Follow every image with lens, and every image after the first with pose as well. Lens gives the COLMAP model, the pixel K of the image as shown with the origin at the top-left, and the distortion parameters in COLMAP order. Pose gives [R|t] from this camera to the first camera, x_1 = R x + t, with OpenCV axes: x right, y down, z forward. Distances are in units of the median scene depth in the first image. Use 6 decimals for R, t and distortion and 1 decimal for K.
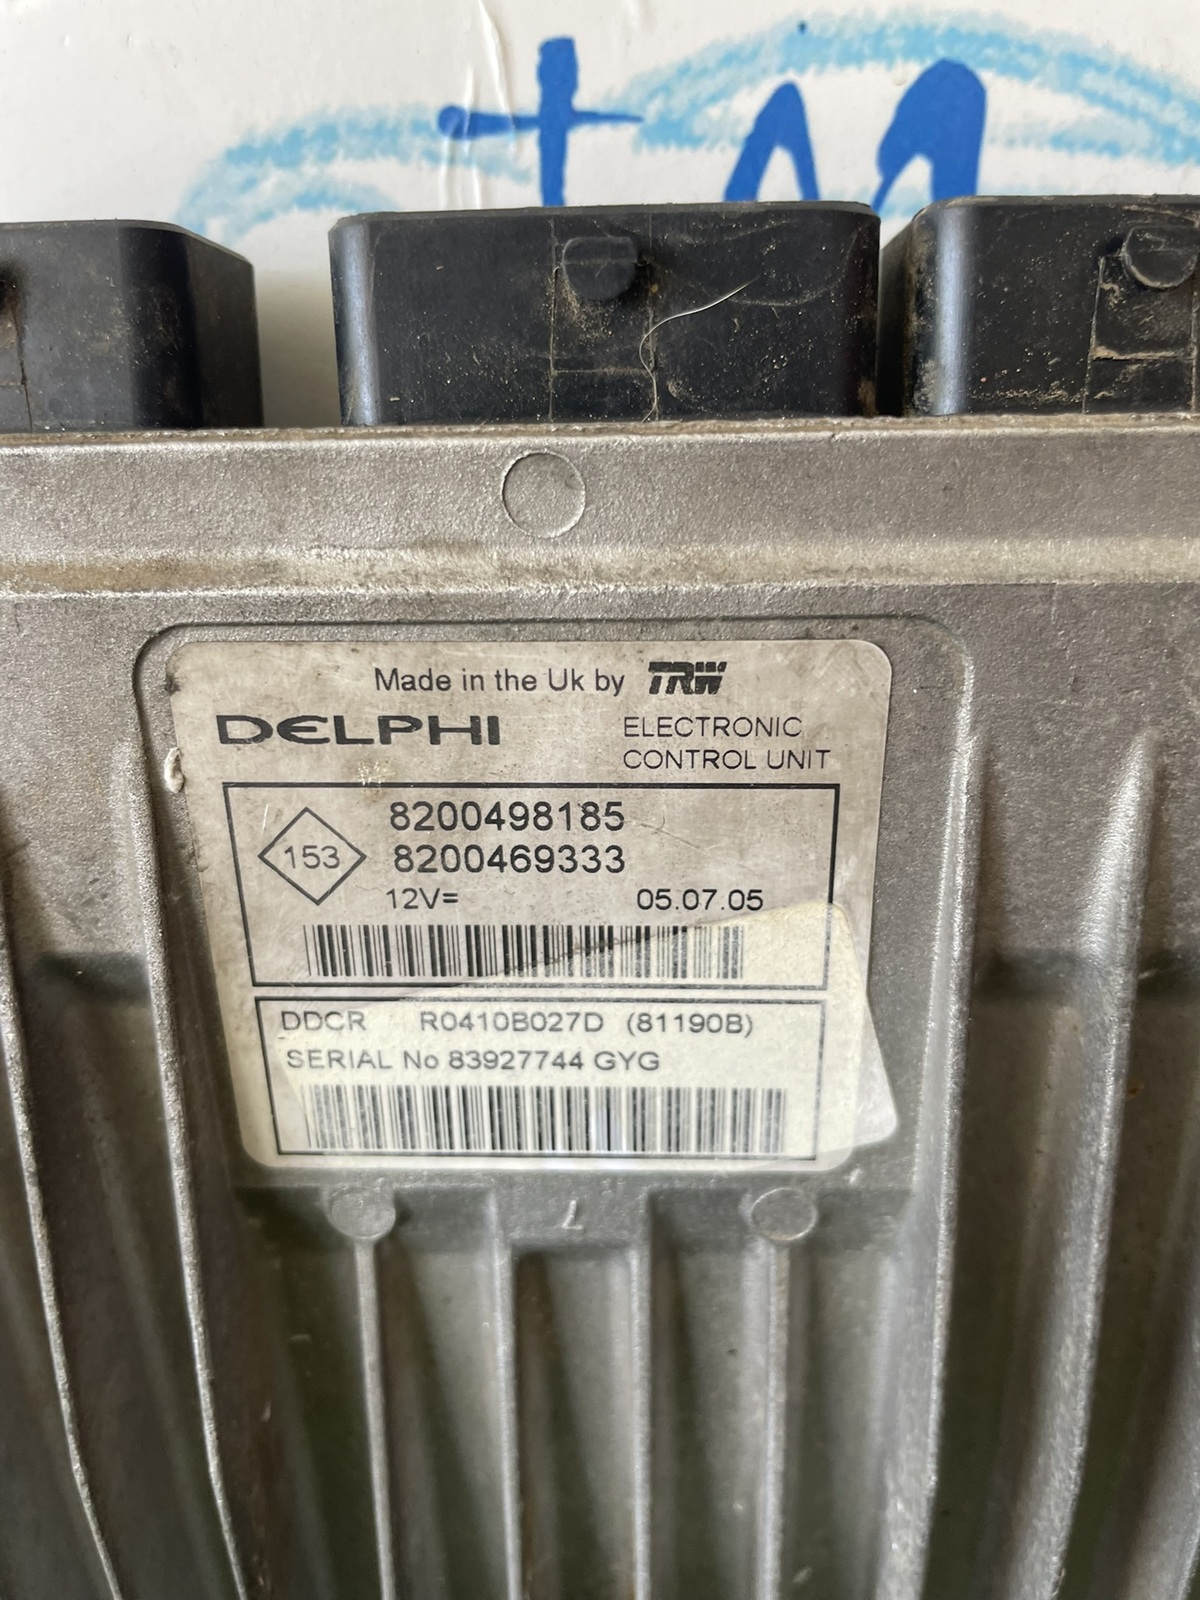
lens RADIAL K [[1333.8, 0, 634.0], [0, 1333.8, 729.6], [0, 0, 1]] dist [0.044918, -0.123153]
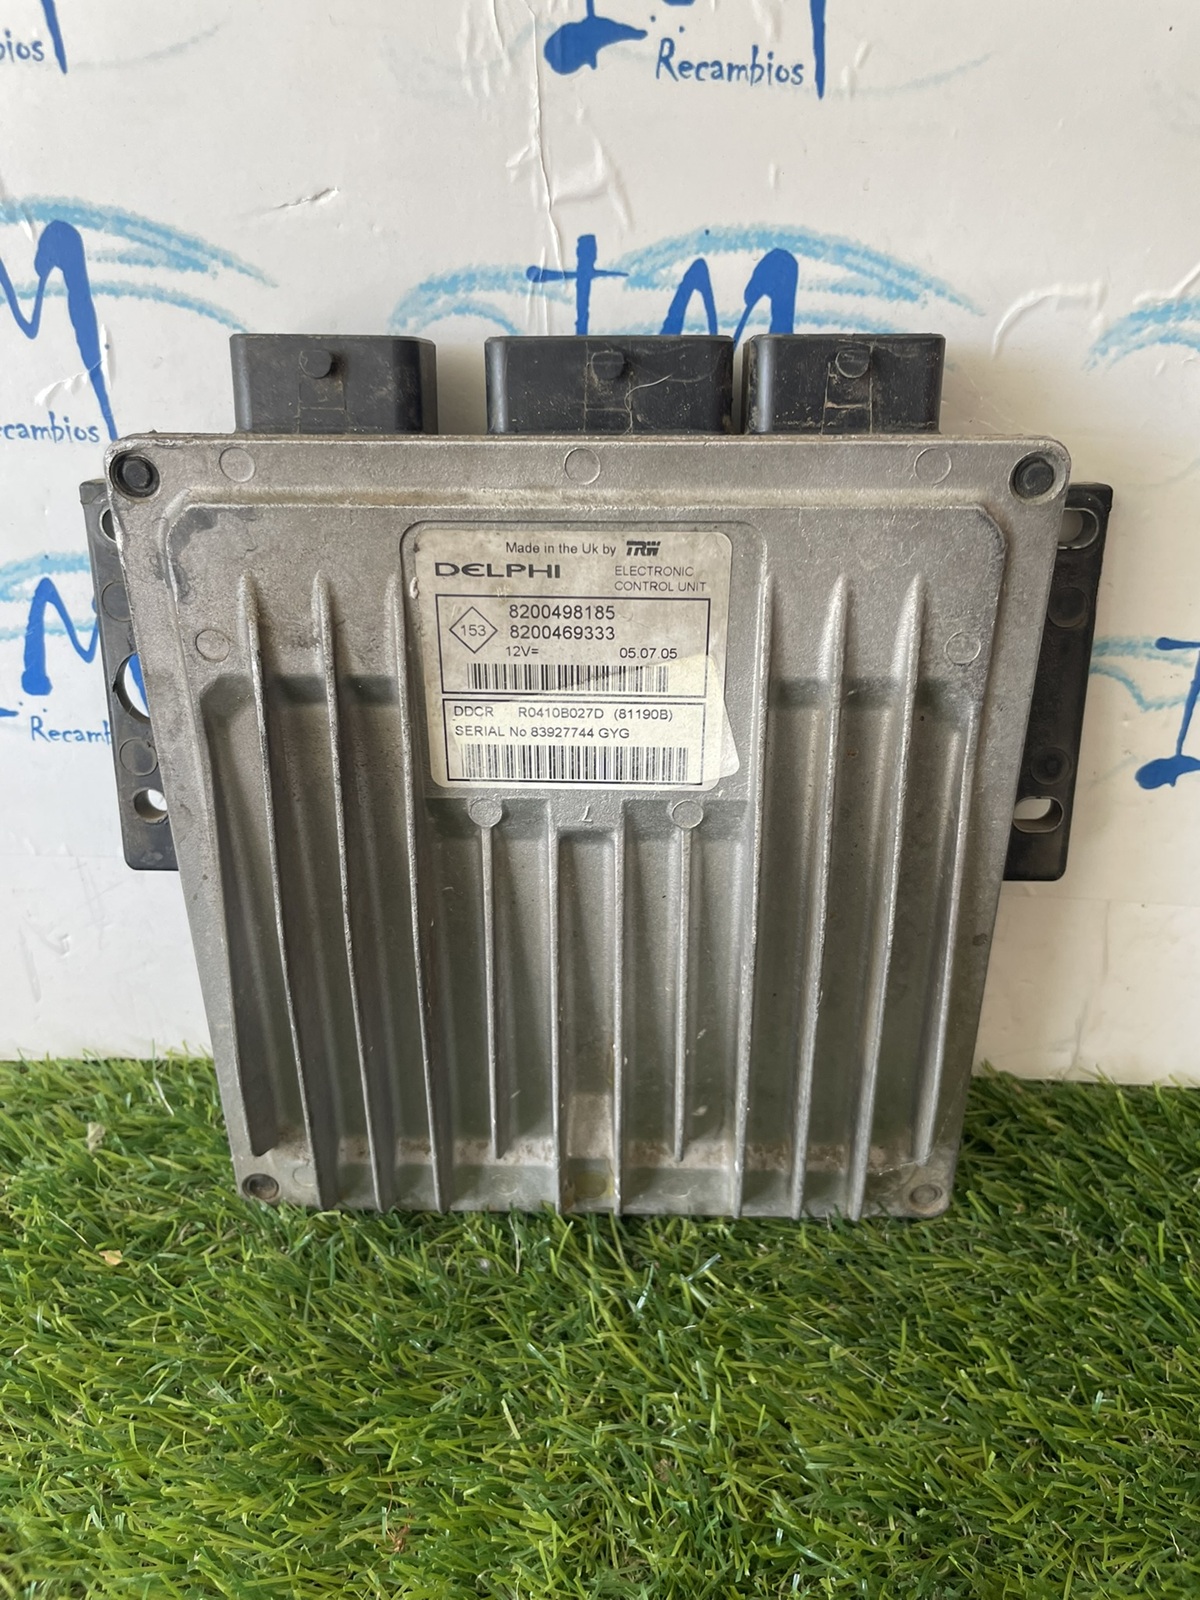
lens RADIAL K [[1333.8, 0, 625.0], [0, 1333.8, 788.1], [0, 0, 1]] dist [0.044918, -0.123153]
pose [[0.999879, 0.014556, 0.005528, 0.001852], [-0.014950, 0.996719, 0.079548, 0.172657], [-0.004352, -0.079621, 0.996816, -1.198588]]
